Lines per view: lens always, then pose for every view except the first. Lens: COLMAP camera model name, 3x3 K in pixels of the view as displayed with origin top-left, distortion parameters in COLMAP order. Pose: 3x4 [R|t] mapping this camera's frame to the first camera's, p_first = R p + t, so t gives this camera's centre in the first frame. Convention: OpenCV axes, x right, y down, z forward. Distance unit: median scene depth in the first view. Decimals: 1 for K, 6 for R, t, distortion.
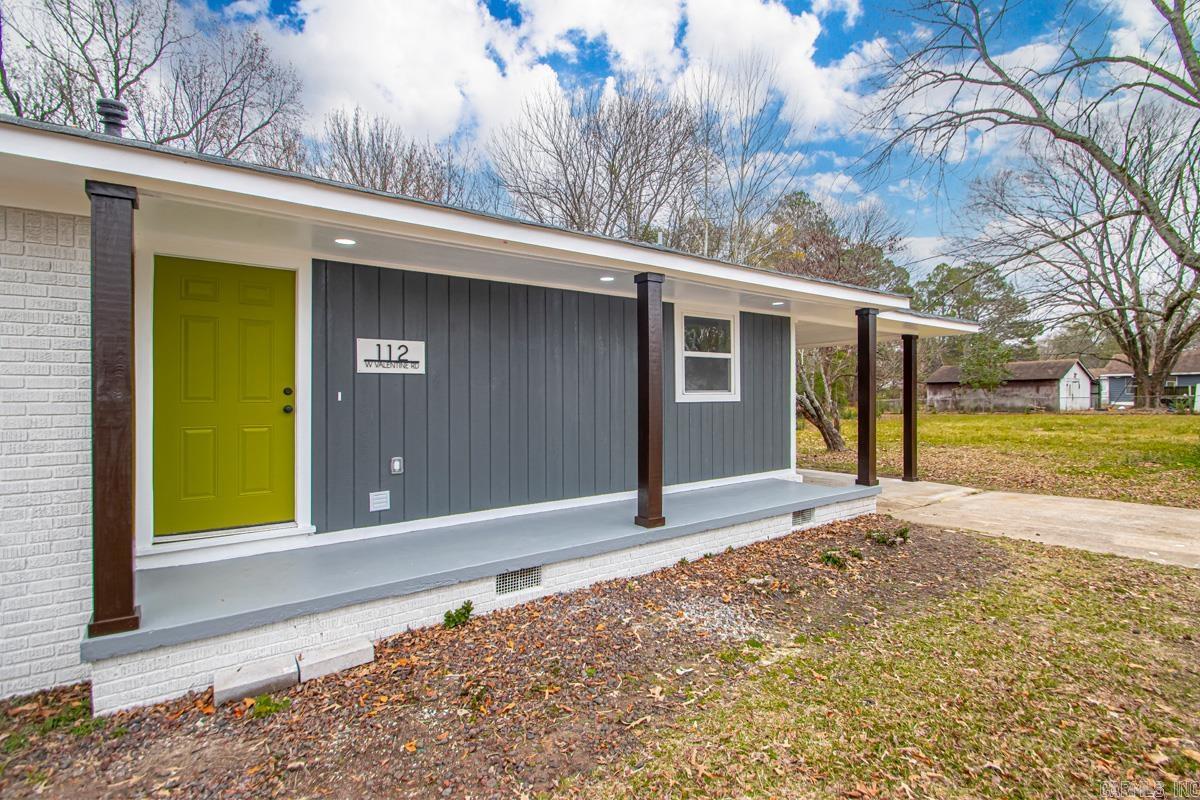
lens RADIAL K [[546.6, 0, 610.3], [0, 546.6, 398.0], [0, 0, 1]] dist [-0.010892, -0.000752]
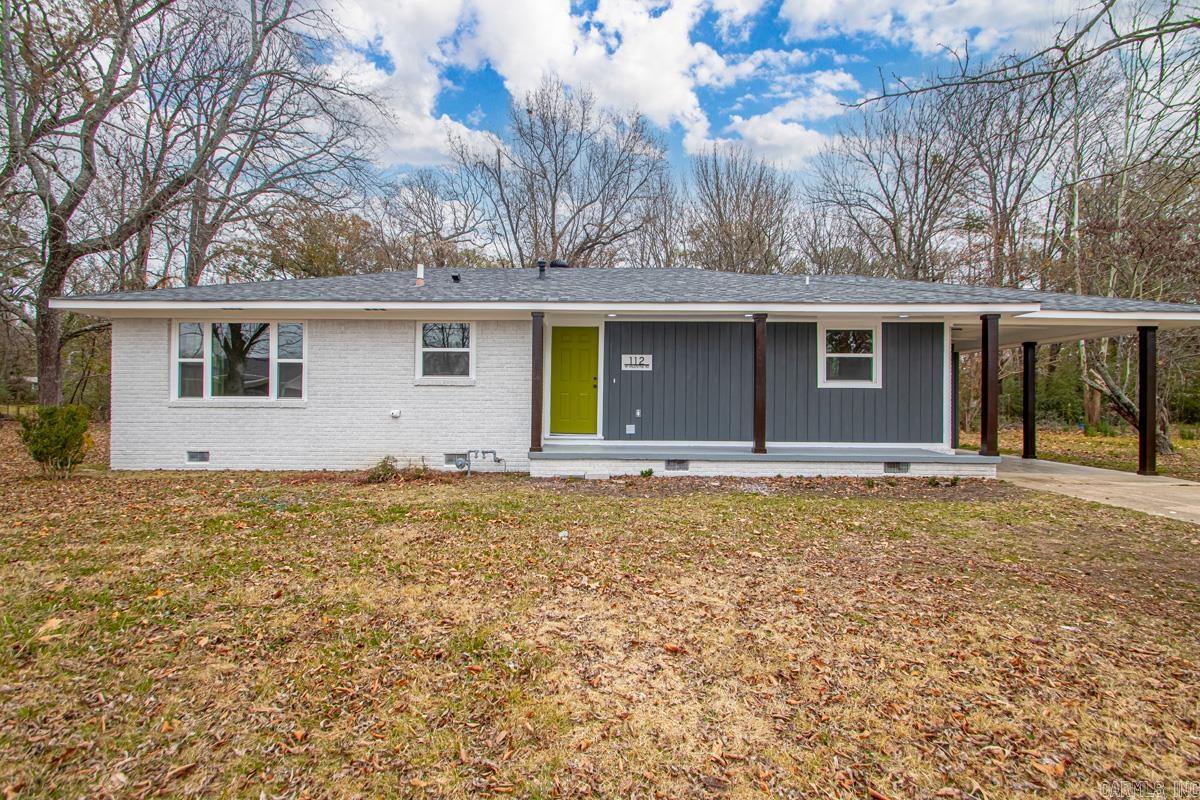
lens RADIAL K [[560.4, 0, 606.3], [0, 560.4, 395.7], [0, 0, 1]] dist [0.023075, -0.021437]
pose [[0.794522, 0.011992, -0.607117, 0.568243], [-0.016304, 0.999866, -0.001586, 0.040084], [0.607017, 0.011158, 0.794611, -0.553524]]
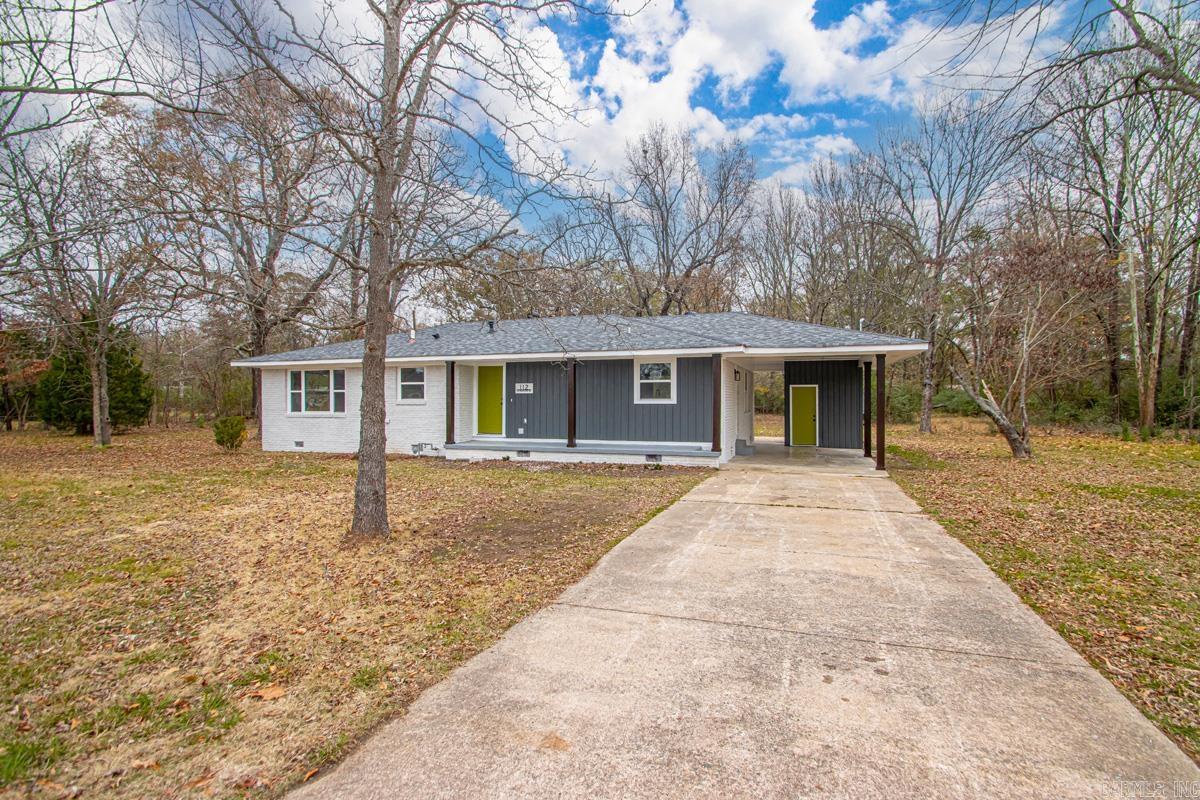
lens RADIAL K [[560.4, 0, 606.3], [0, 560.4, 395.7], [0, 0, 1]] dist [0.023075, -0.021437]
pose [[0.568223, 0.004617, -0.822862, 1.819800], [-0.004803, 0.999986, 0.002294, -0.027974], [0.822860, 0.002649, 0.568237, -0.356207]]
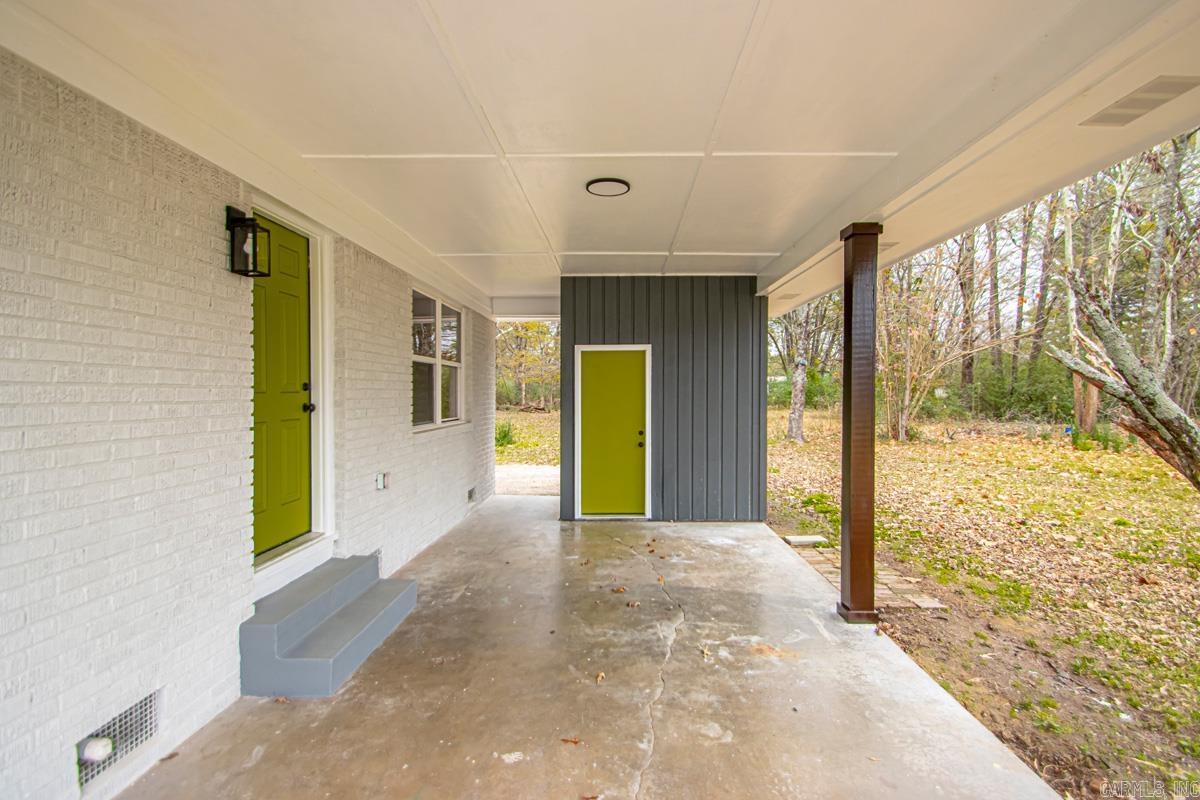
lens RADIAL K [[560.4, 0, 606.3], [0, 560.4, 395.7], [0, 0, 1]] dist [0.023075, -0.021437]
pose [[0.795436, 0.011550, -0.605927, 0.688304], [-0.003062, 0.999882, 0.015040, -0.005738], [0.606030, -0.010108, 0.795378, 1.221181]]
